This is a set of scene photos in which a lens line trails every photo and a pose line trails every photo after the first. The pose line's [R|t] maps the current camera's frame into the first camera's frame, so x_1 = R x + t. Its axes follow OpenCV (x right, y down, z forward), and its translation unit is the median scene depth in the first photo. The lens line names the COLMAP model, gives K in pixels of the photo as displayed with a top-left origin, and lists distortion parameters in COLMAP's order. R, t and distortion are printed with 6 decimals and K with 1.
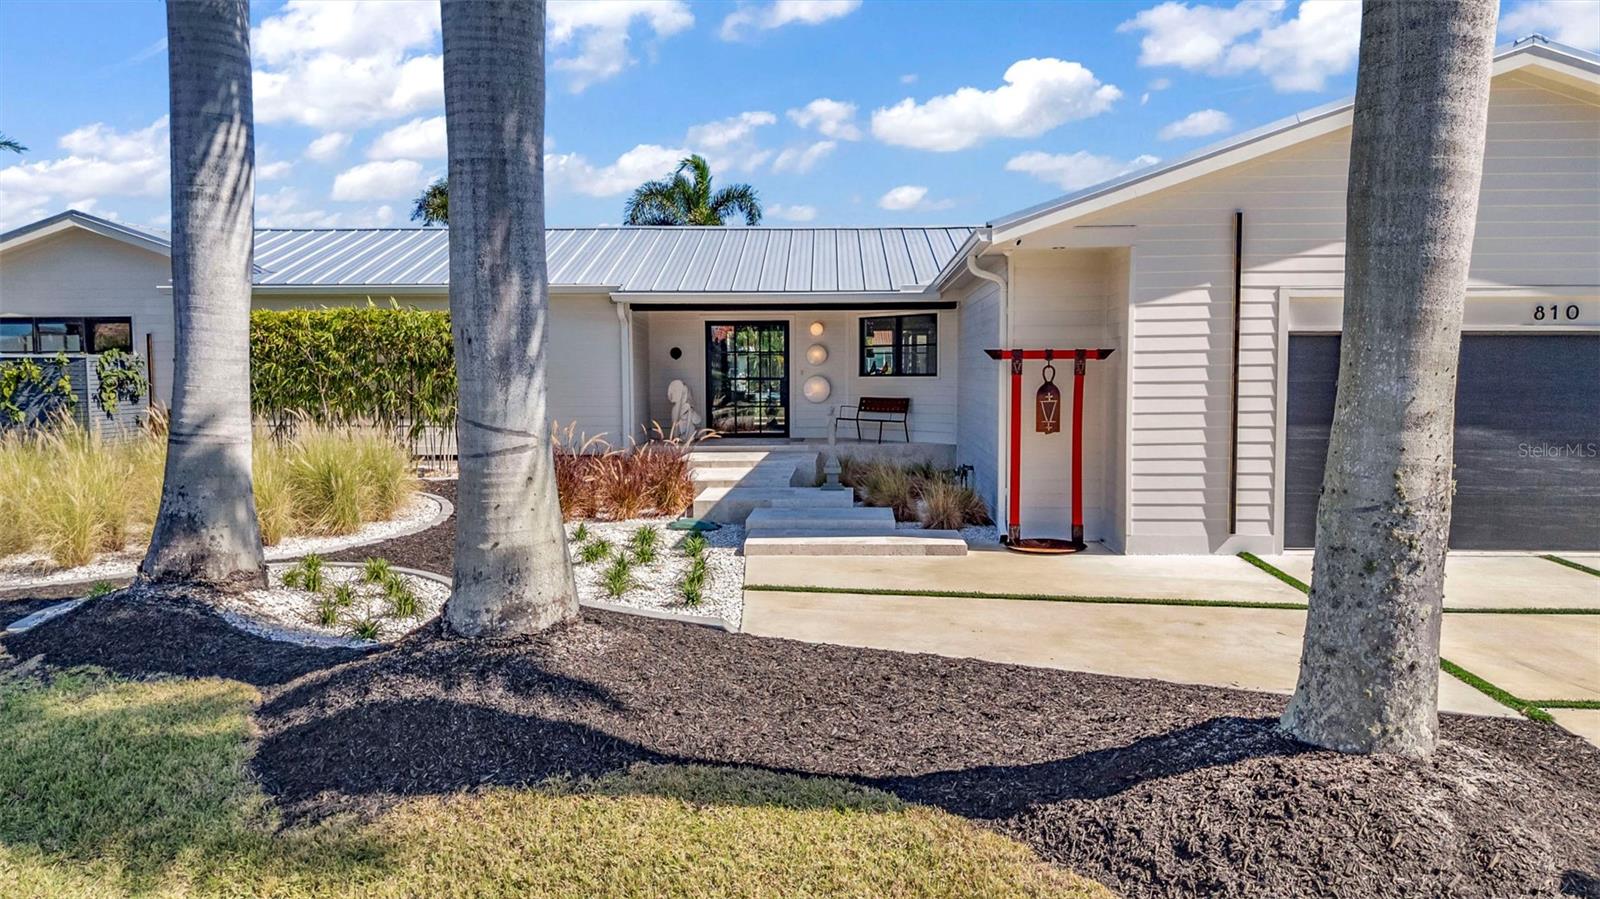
lens RADIAL K [[1178.9, 0, 802.2], [0, 1178.9, 451.5], [0, 0, 1]] dist [0.070420, -0.066265]
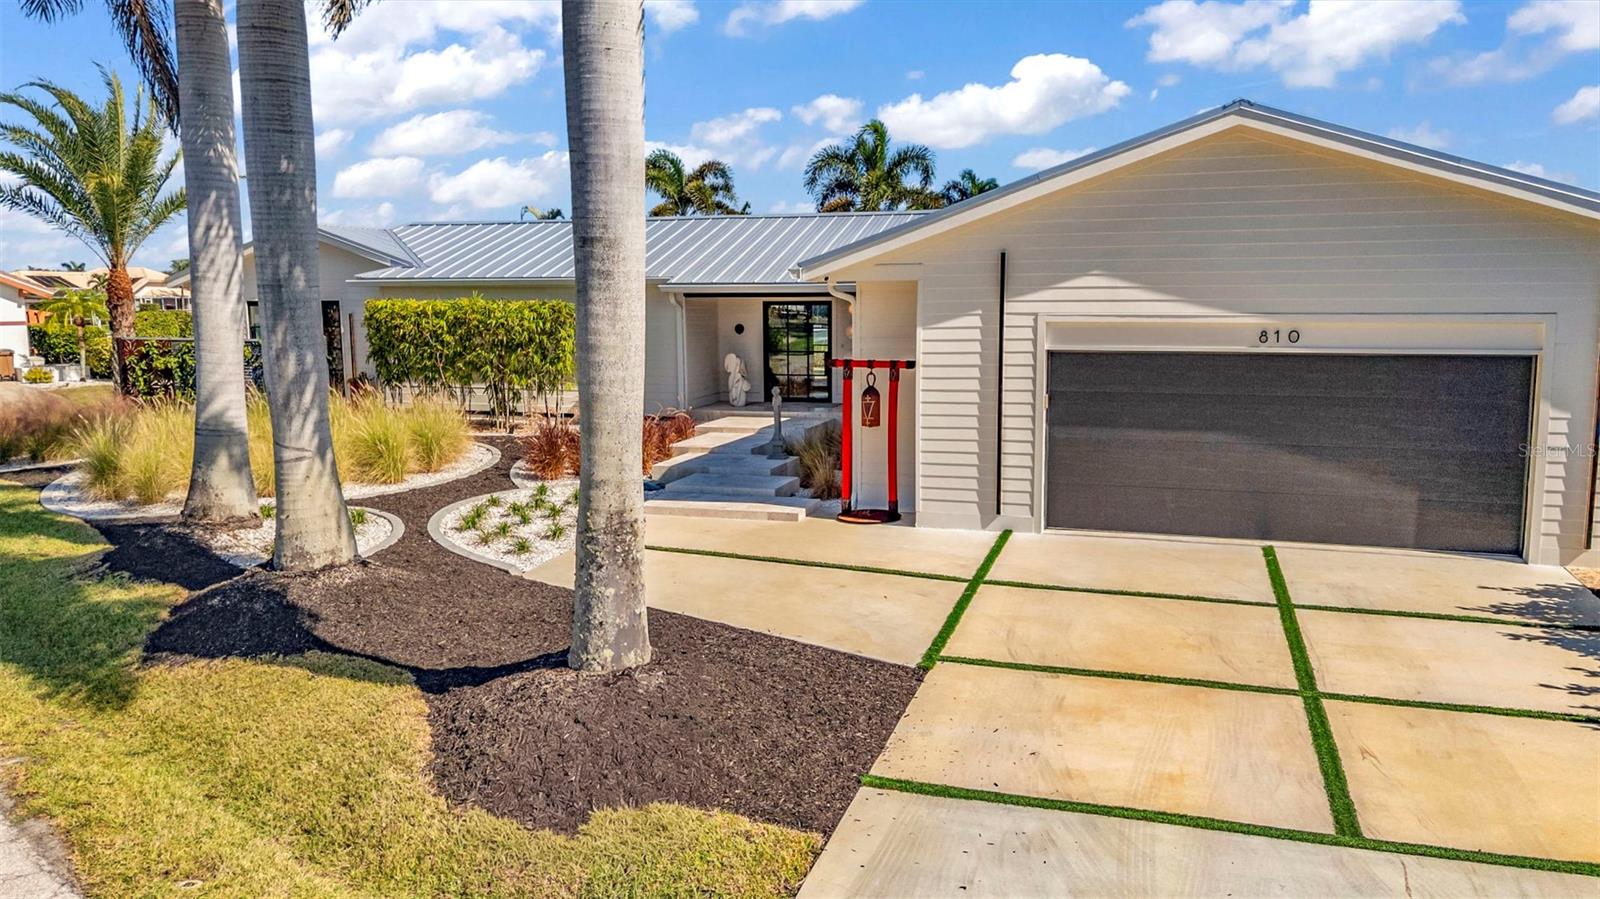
lens RADIAL K [[1178.9, 0, 800.5], [0, 1178.9, 451.5], [0, 0, 1]] dist [0.070420, -0.066265]
pose [[0.962847, 0.032560, -0.268076, 0.515663], [-0.014769, 0.997568, 0.068114, -0.079956], [0.269642, -0.061625, 0.960987, -0.236314]]
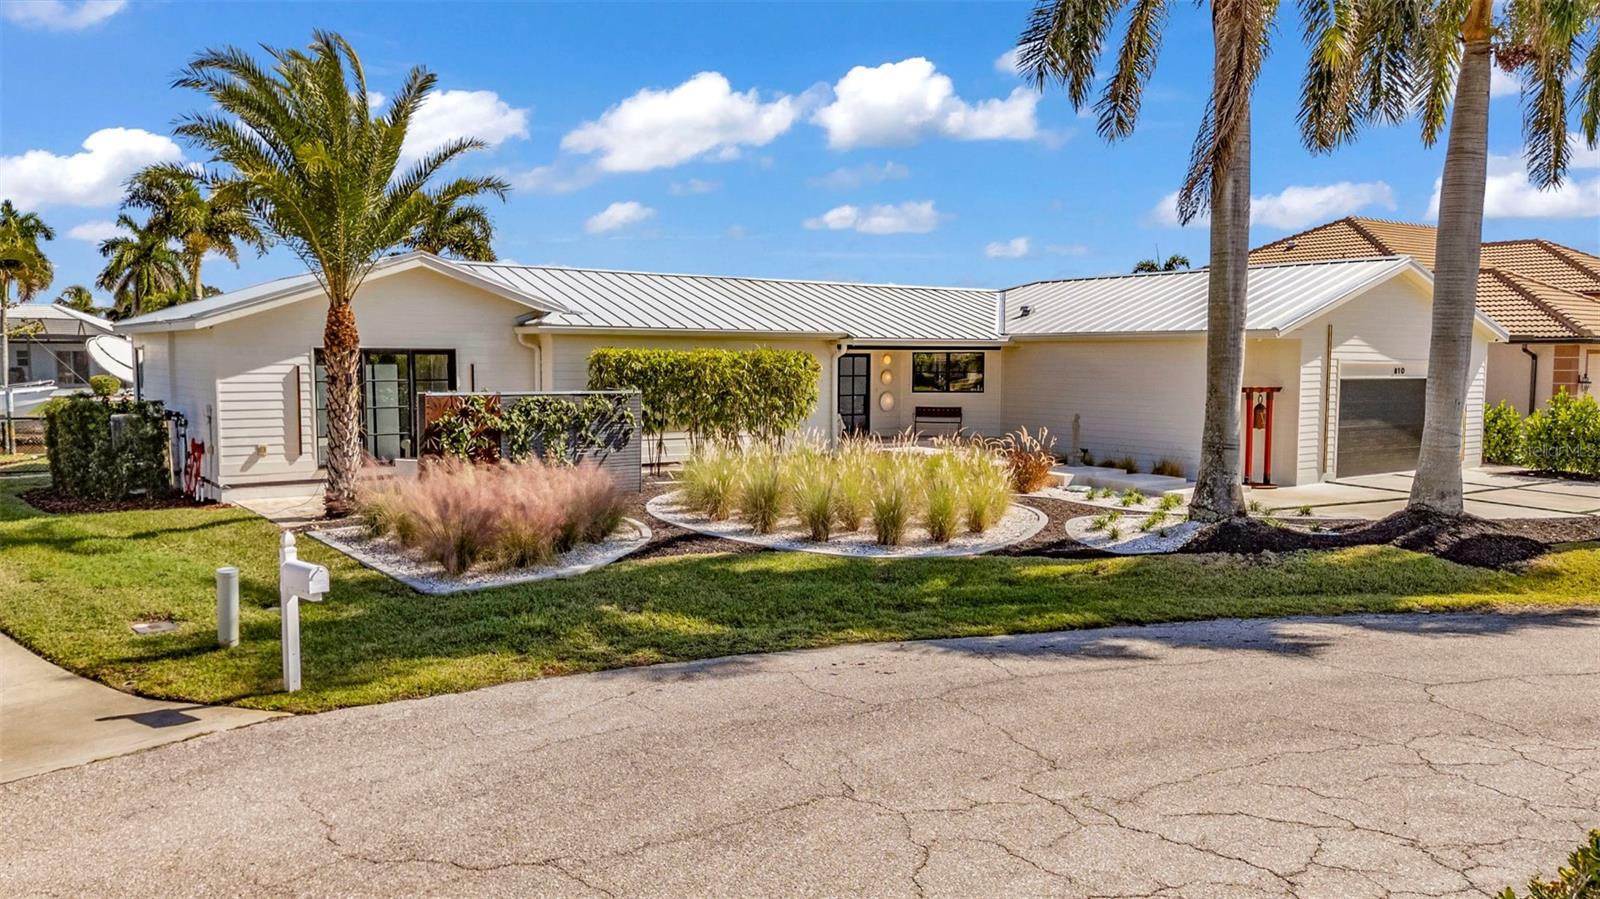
lens RADIAL K [[1178.9, 0, 799.4], [0, 1178.9, 446.6], [0, 0, 1]] dist [0.070420, -0.066265]
pose [[0.782911, -0.041409, 0.620753, -1.811946], [0.035811, 0.999128, 0.021484, -0.062377], [-0.621102, 0.005410, 0.783711, -0.104107]]
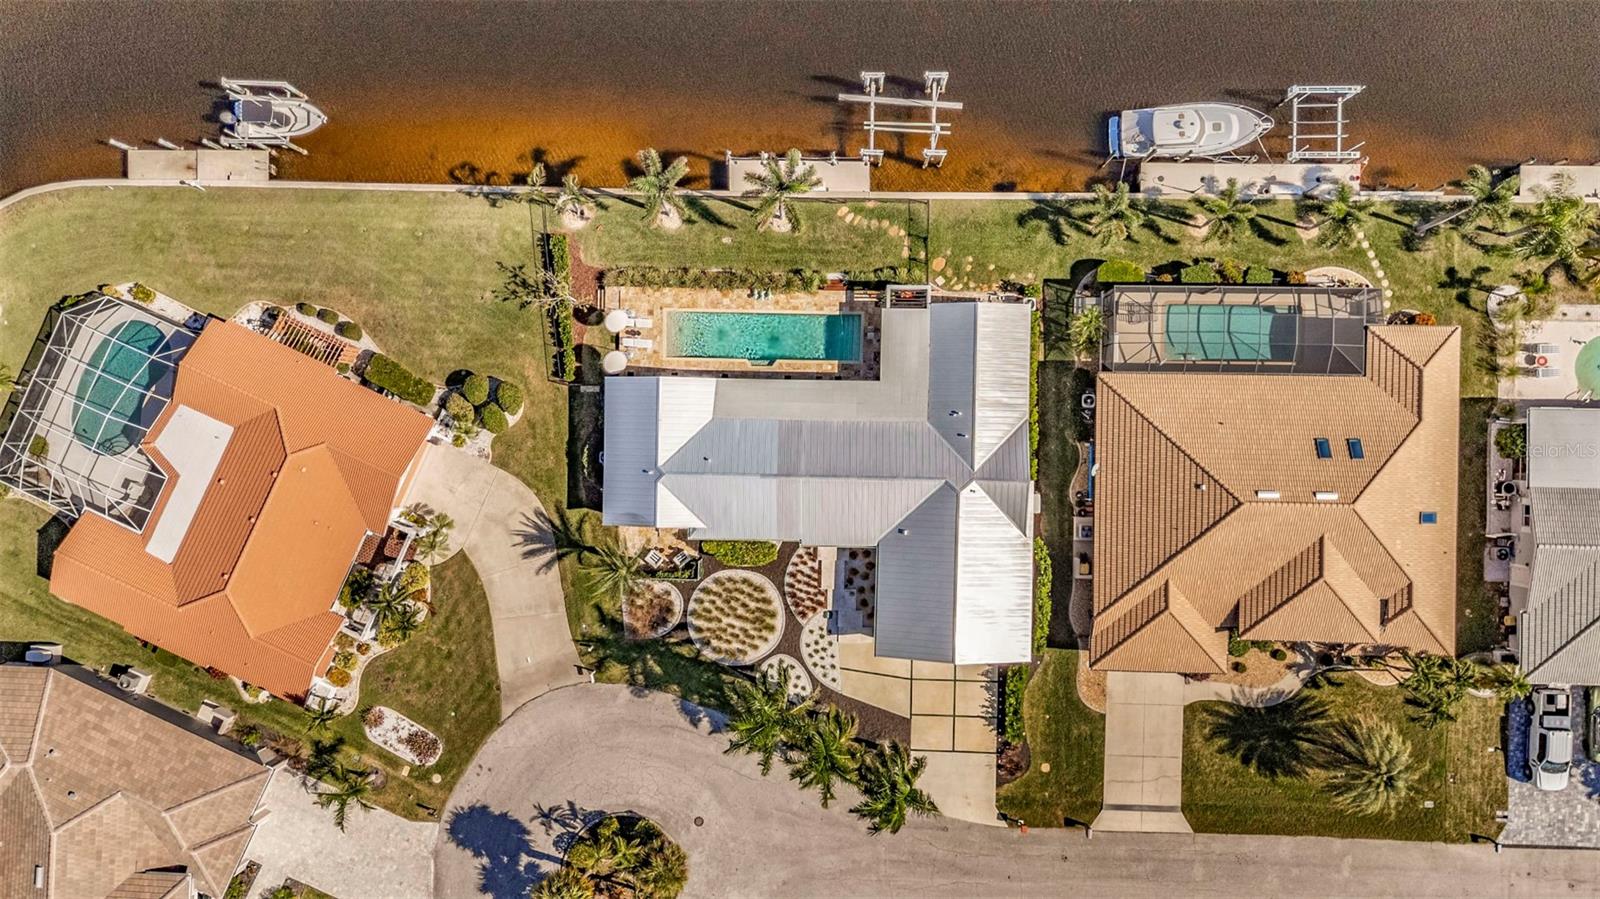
lens RADIAL K [[1178.9, 0, 791.2], [0, 1178.9, 443.1], [0, 0, 1]] dist [0.070420, -0.066265]
pose [[0.999392, -0.014088, -0.031879, -0.091848], [0.032809, 0.071644, 0.996891, -7.115497], [-0.011760, -0.997331, 0.072062, 1.757538]]
